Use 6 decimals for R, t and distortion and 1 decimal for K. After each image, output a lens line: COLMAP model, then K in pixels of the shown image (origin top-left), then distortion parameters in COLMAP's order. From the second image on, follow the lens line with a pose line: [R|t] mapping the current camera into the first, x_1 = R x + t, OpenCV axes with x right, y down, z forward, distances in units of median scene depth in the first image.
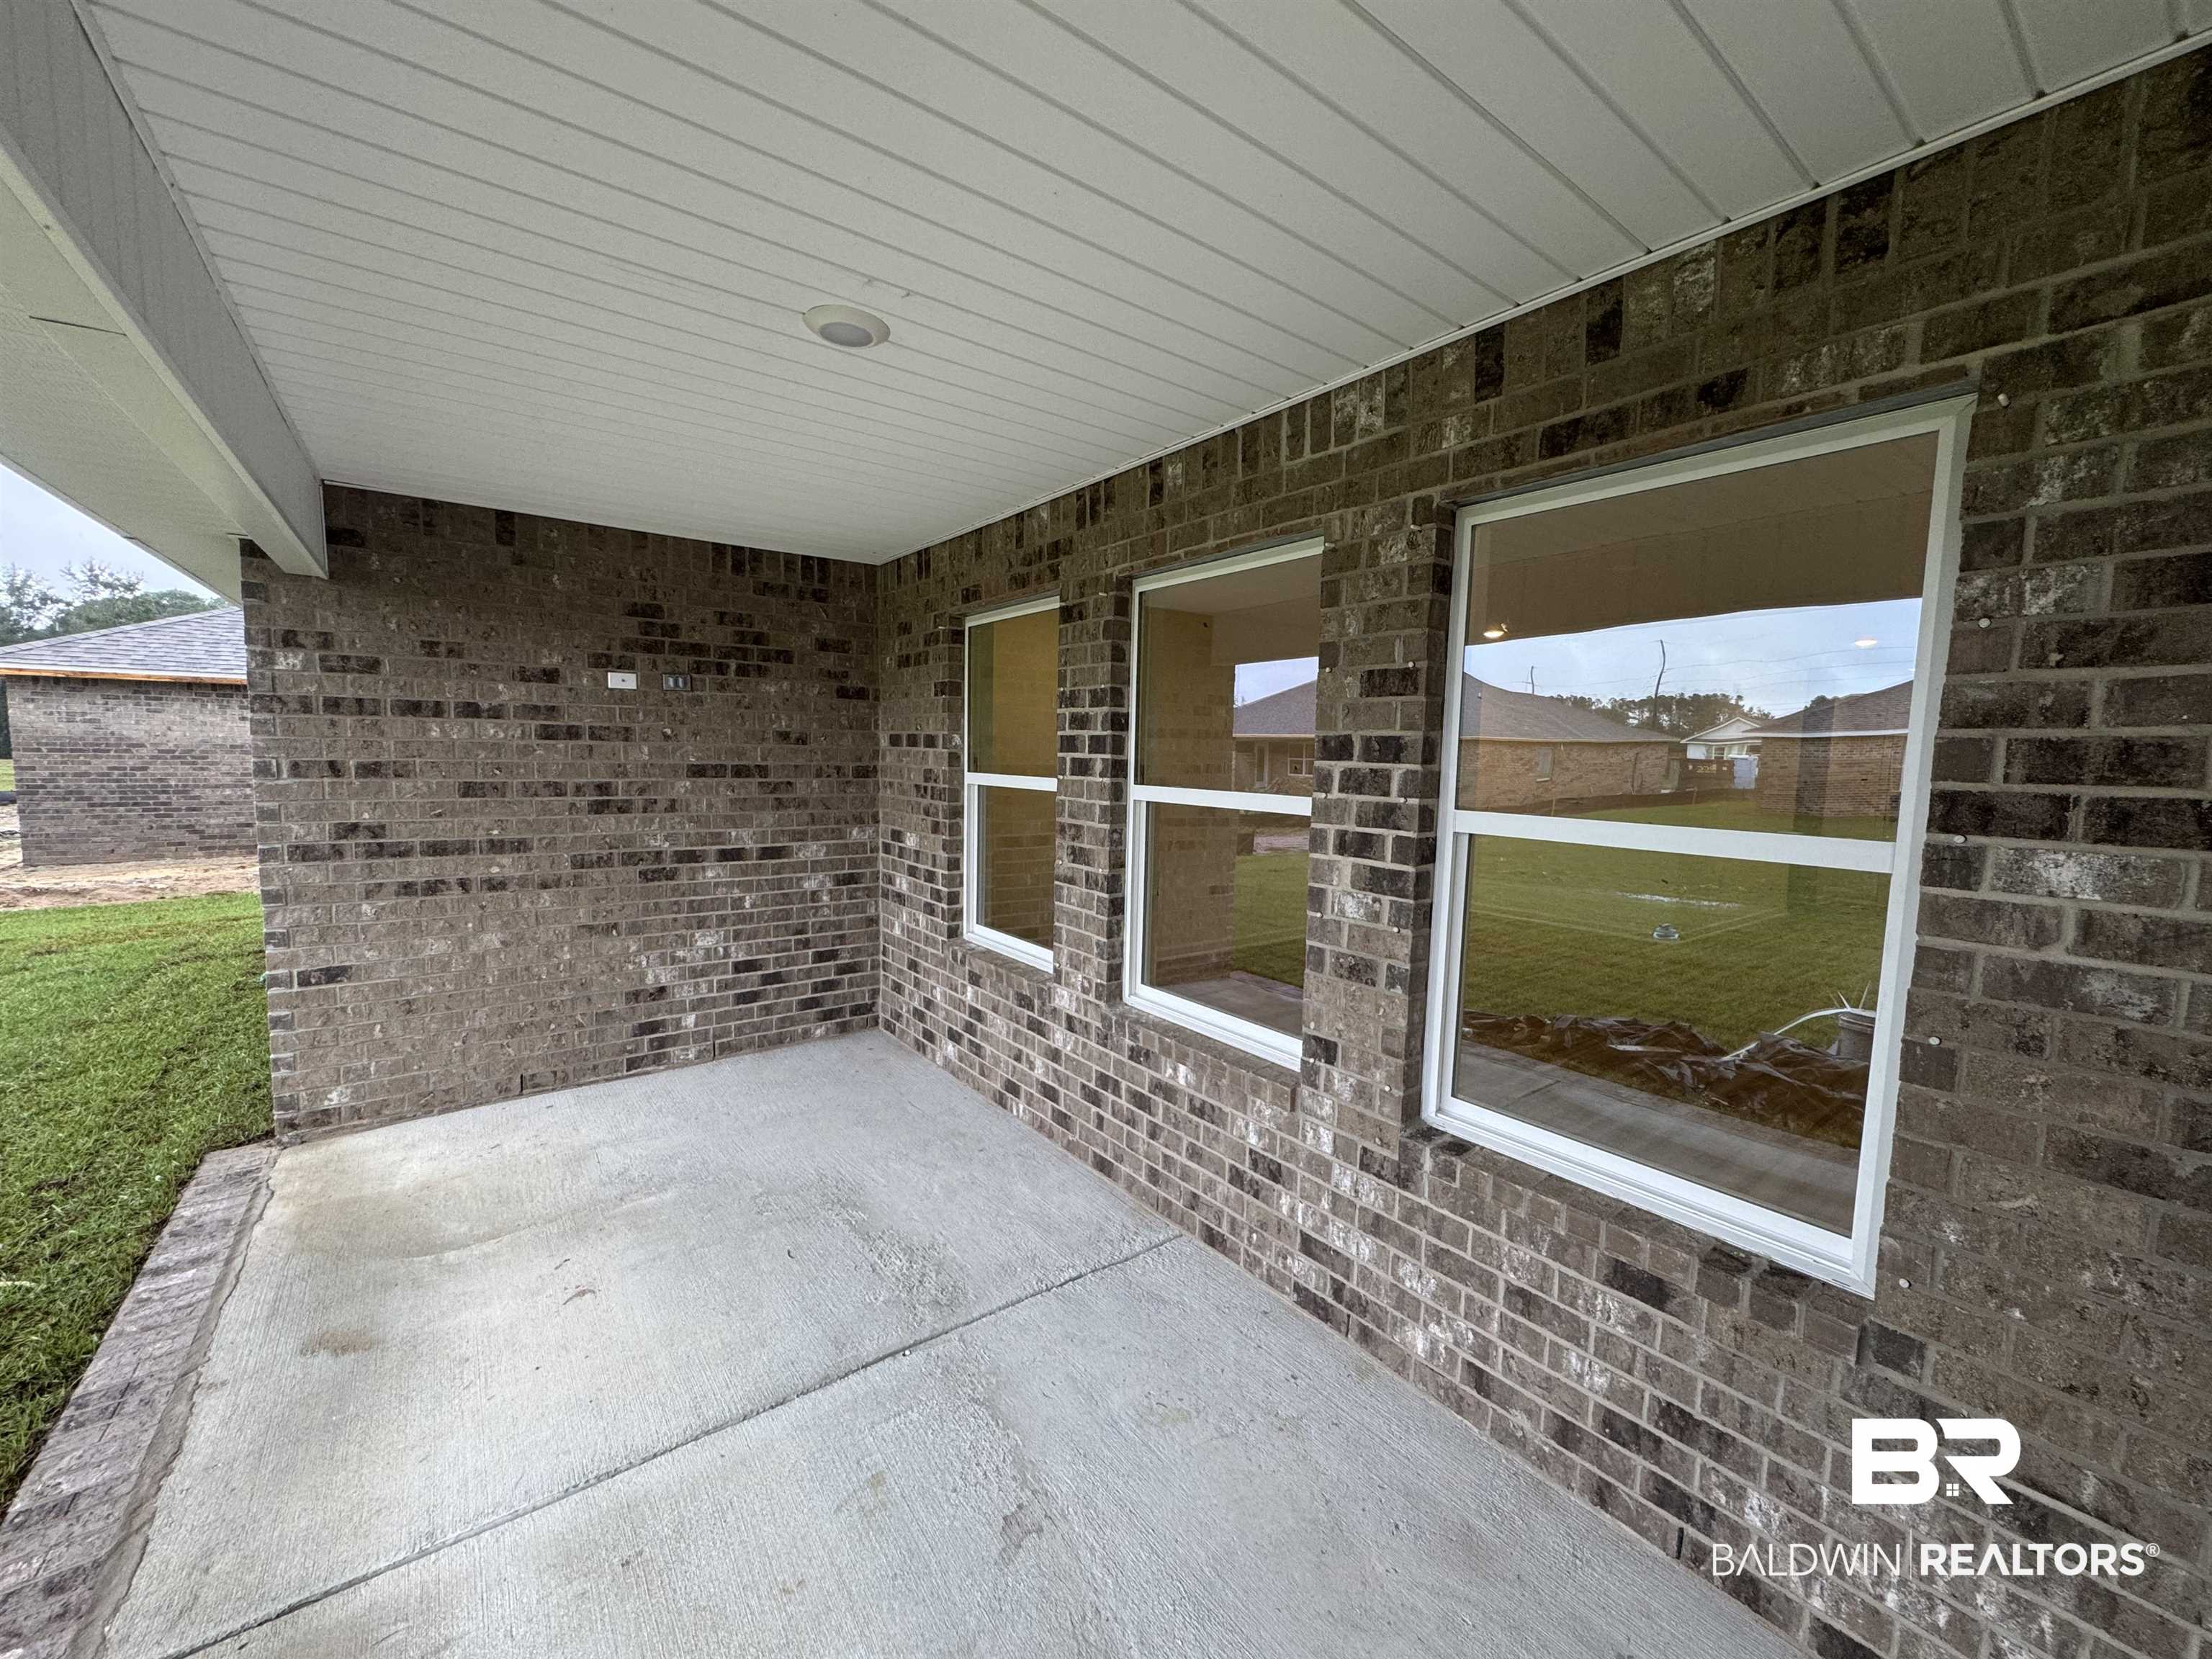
lens RADIAL K [[874.7, 0, 1106.9], [0, 874.7, 830.6], [0, 0, 1]] dist [-0.000034, -0.000005]
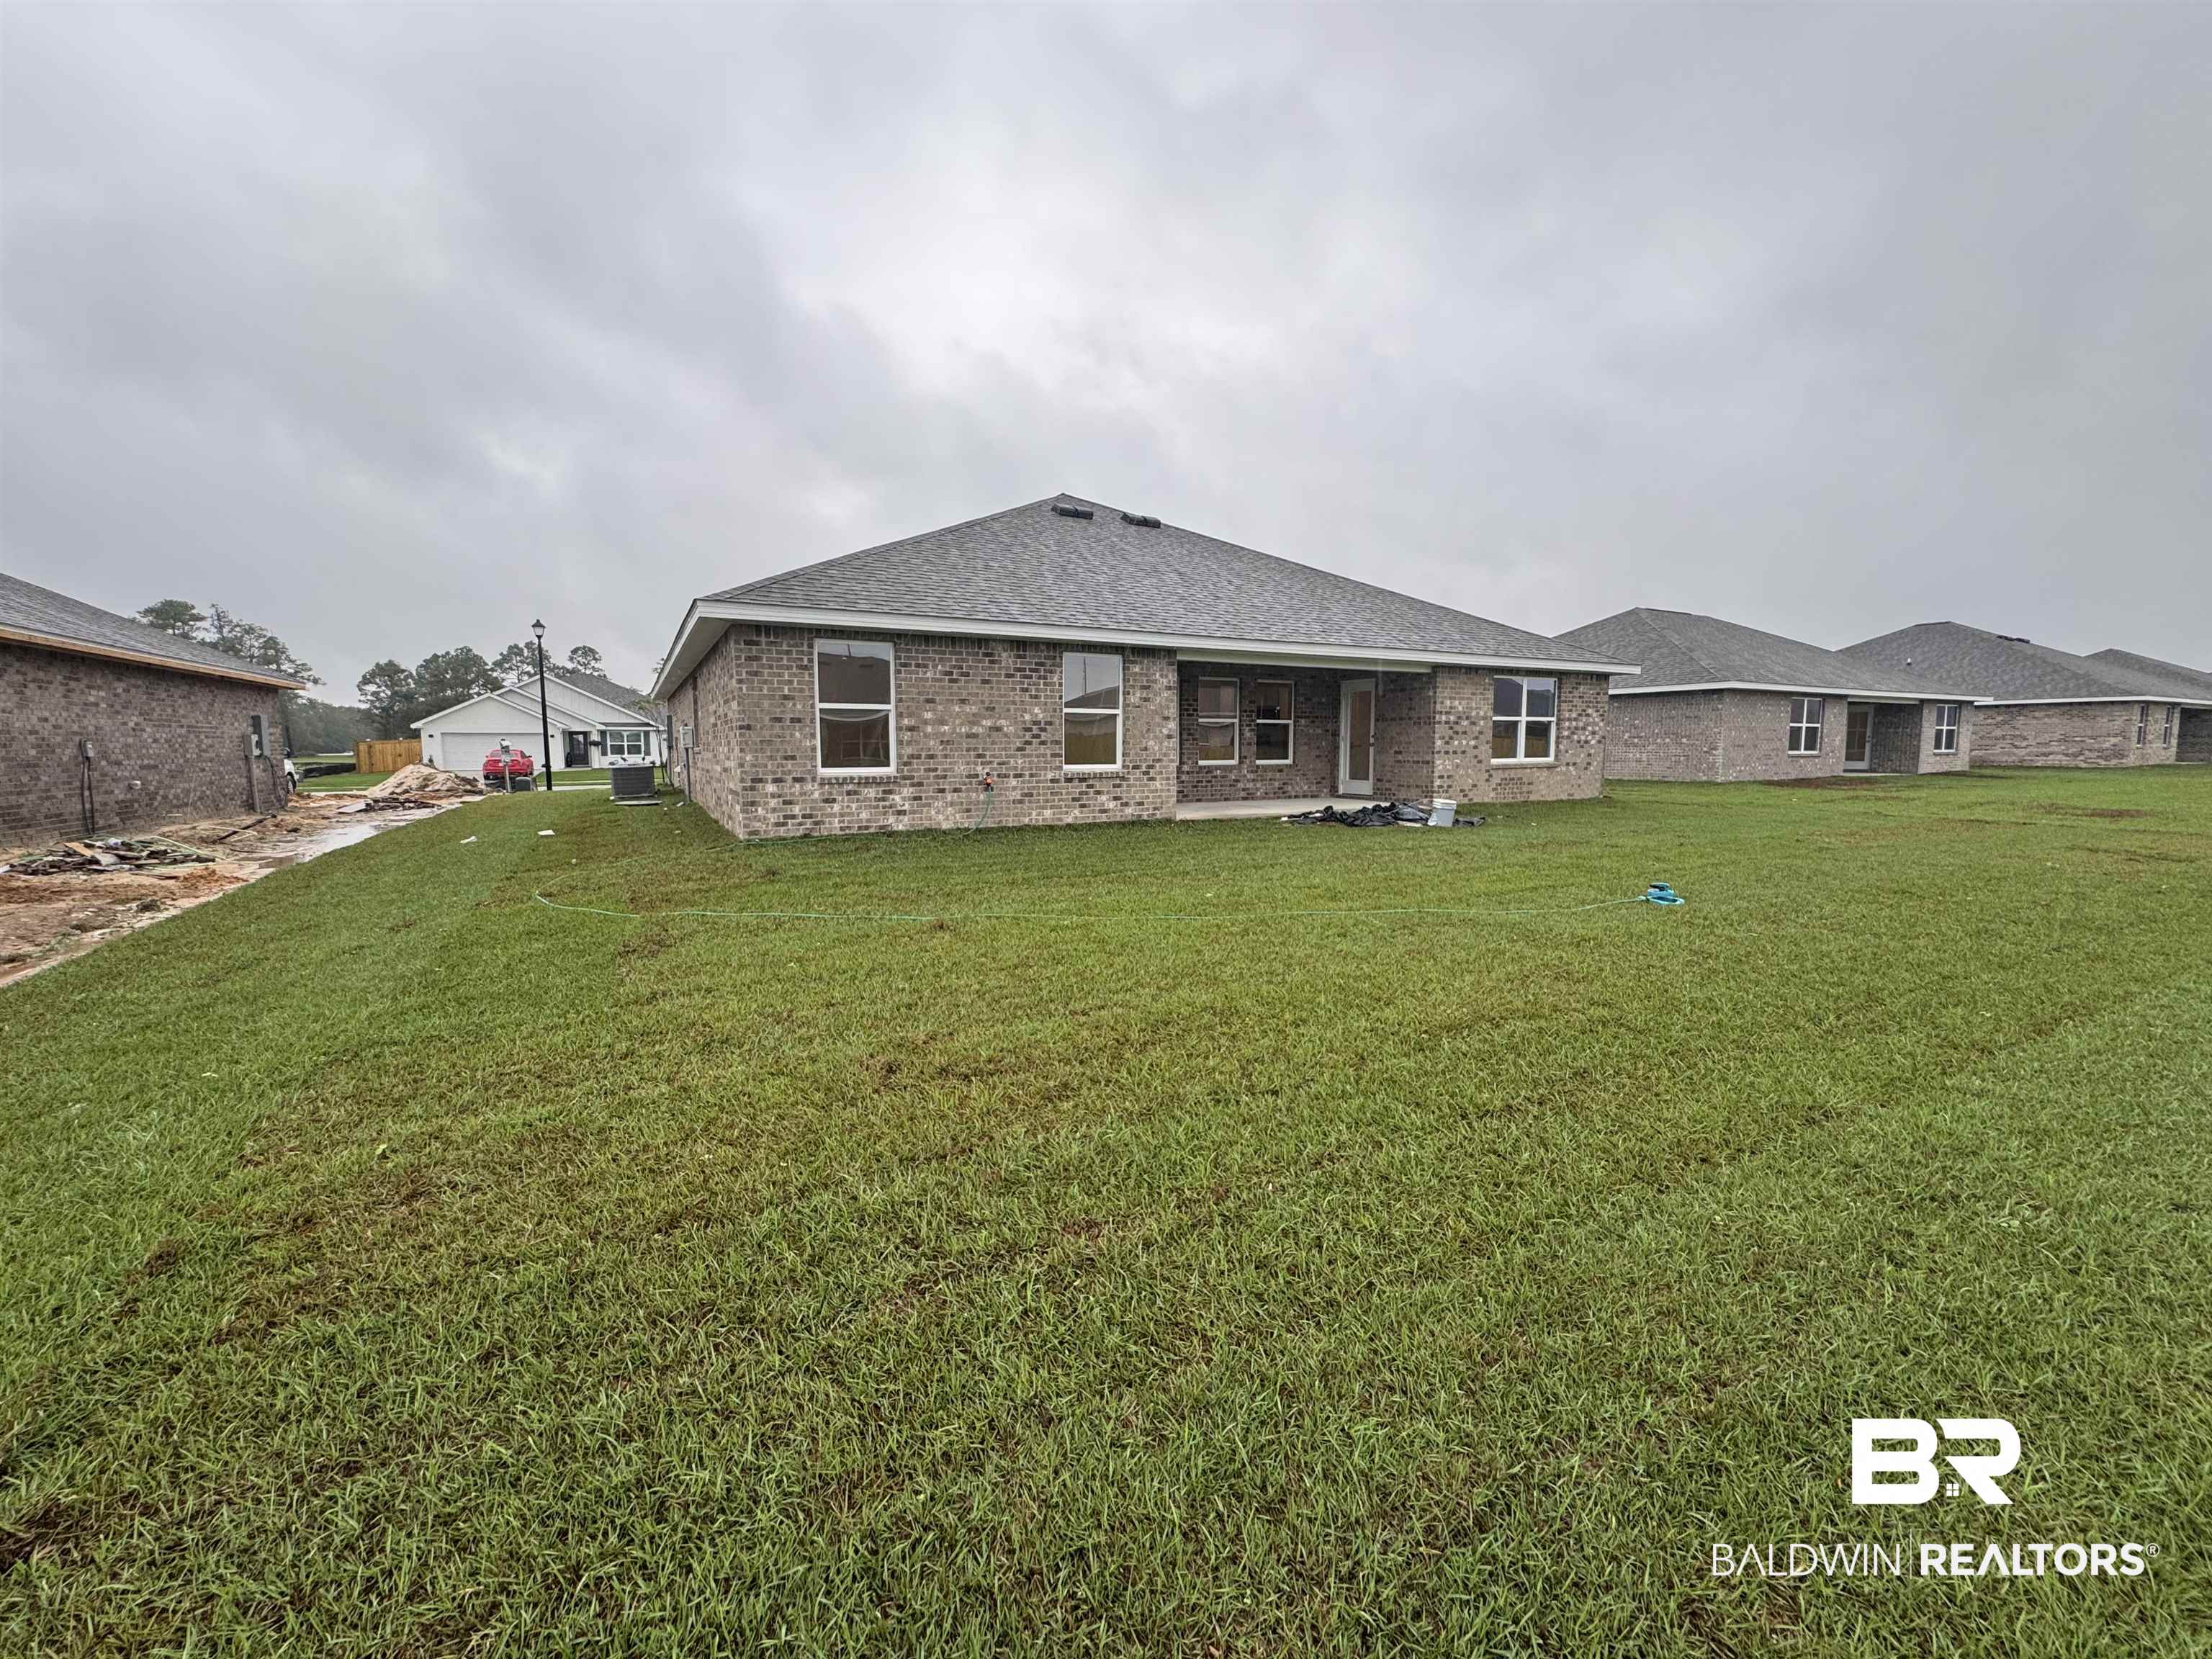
lens RADIAL K [[874.7, 0, 1105.9], [0, 874.7, 827.0], [0, 0, 1]] dist [-0.000034, -0.000005]
pose [[0.147426, -0.121131, 0.981628, -6.186915], [0.093111, 0.989764, 0.108151, -0.043149], [-0.984681, 0.075456, 0.157196, 0.991387]]
